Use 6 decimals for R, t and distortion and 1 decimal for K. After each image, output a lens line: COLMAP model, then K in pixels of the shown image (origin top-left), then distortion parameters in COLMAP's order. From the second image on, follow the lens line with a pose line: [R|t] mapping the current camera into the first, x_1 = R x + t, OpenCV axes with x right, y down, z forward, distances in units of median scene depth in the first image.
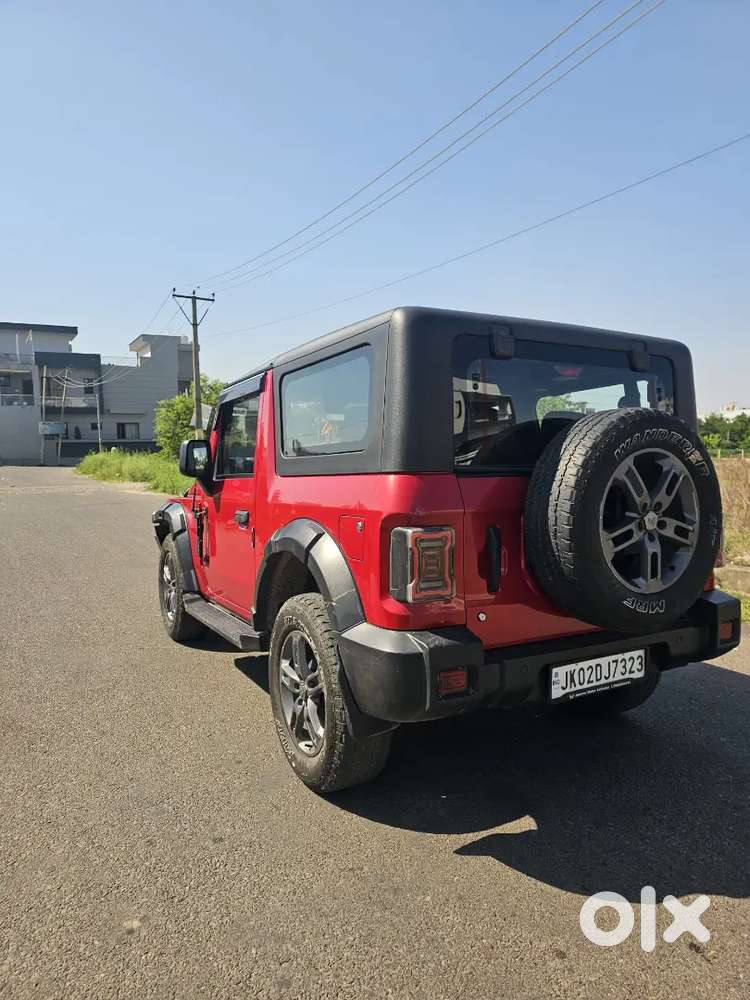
lens RADIAL K [[685.8, 0, 380.0], [0, 685.8, 505.9], [0, 0, 1]] dist [0.035053, -0.043769]
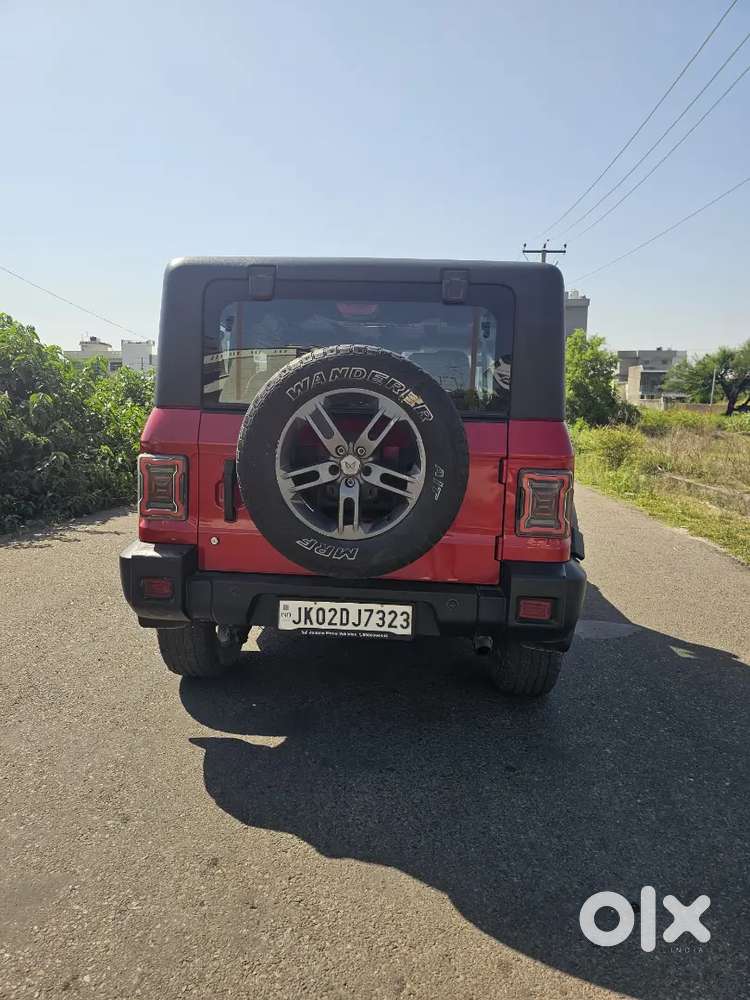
lens RADIAL K [[684.9, 0, 377.3], [0, 684.9, 505.6], [0, 0, 1]] dist [0.047443, -0.053149]
pose [[0.825420, 0.100195, -0.555556, 0.914443], [-0.066975, 0.994554, 0.079859, -0.000889], [0.560532, -0.028709, 0.827635, 0.216311]]
